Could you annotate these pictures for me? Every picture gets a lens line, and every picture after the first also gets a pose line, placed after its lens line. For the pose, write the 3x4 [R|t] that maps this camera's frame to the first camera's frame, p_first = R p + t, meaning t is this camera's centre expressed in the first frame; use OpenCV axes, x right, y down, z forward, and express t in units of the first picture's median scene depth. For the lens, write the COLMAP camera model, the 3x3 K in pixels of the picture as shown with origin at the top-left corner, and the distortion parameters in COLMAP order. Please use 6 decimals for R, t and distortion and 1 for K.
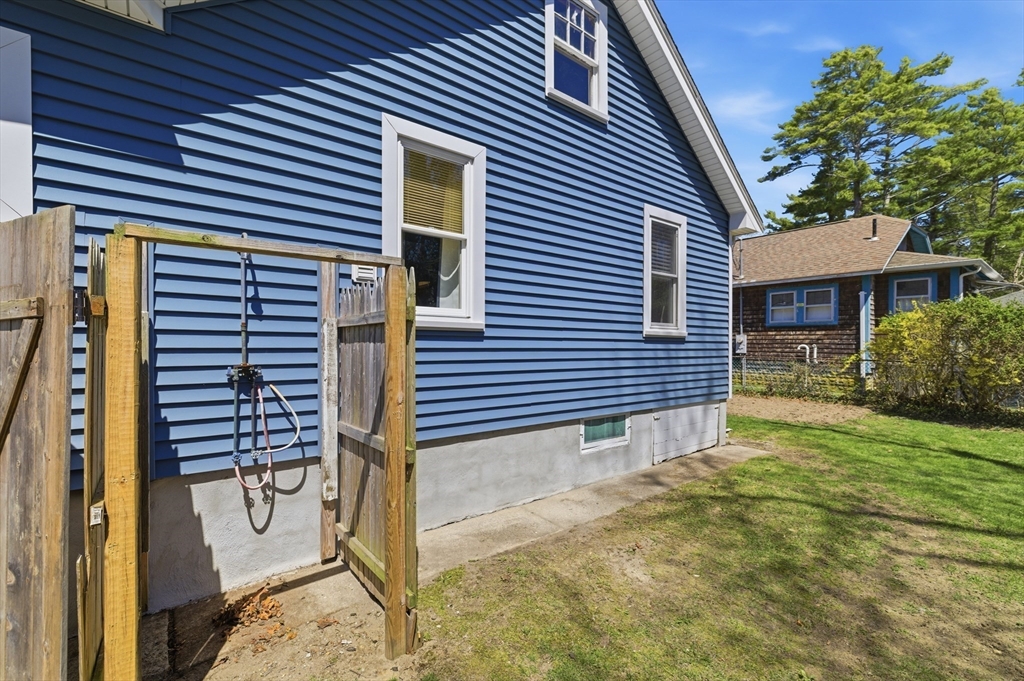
lens RADIAL K [[437.5, 0, 505.5], [0, 437.5, 343.1], [0, 0, 1]] dist [0.002569, -0.000018]
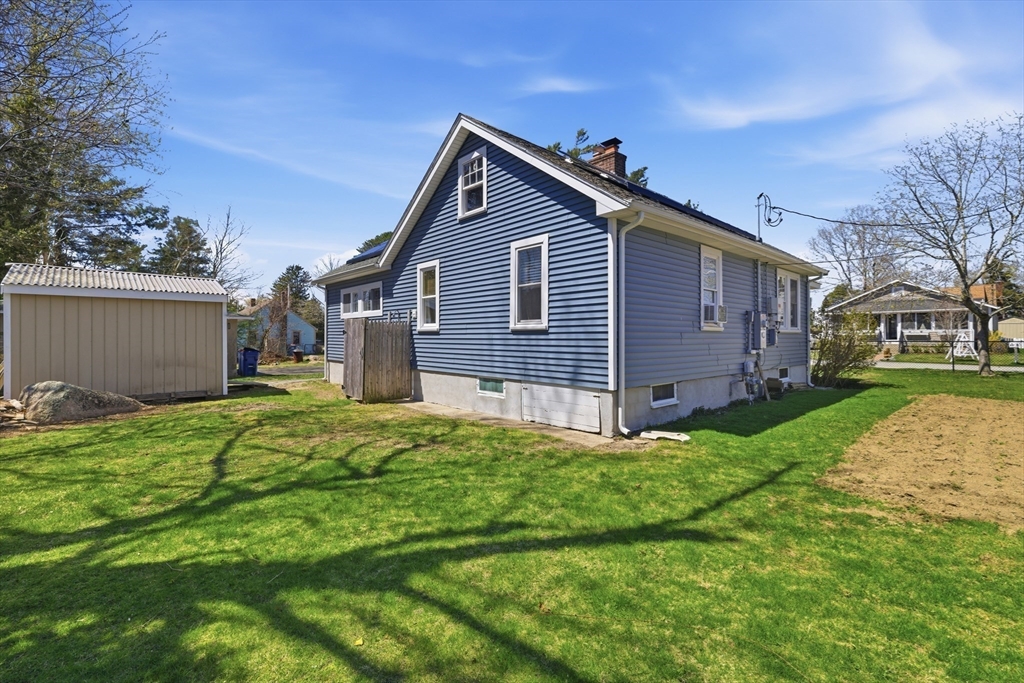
lens RADIAL K [[447.8, 0, 512.0], [0, 447.8, 341.5], [0, 0, 1]] dist [0.015201, -0.000154]
pose [[0.073582, -0.006025, -0.997271, 1.875962], [-0.005493, 0.999964, -0.006447, 0.033086], [0.997274, 0.005952, 0.073546, 0.897142]]
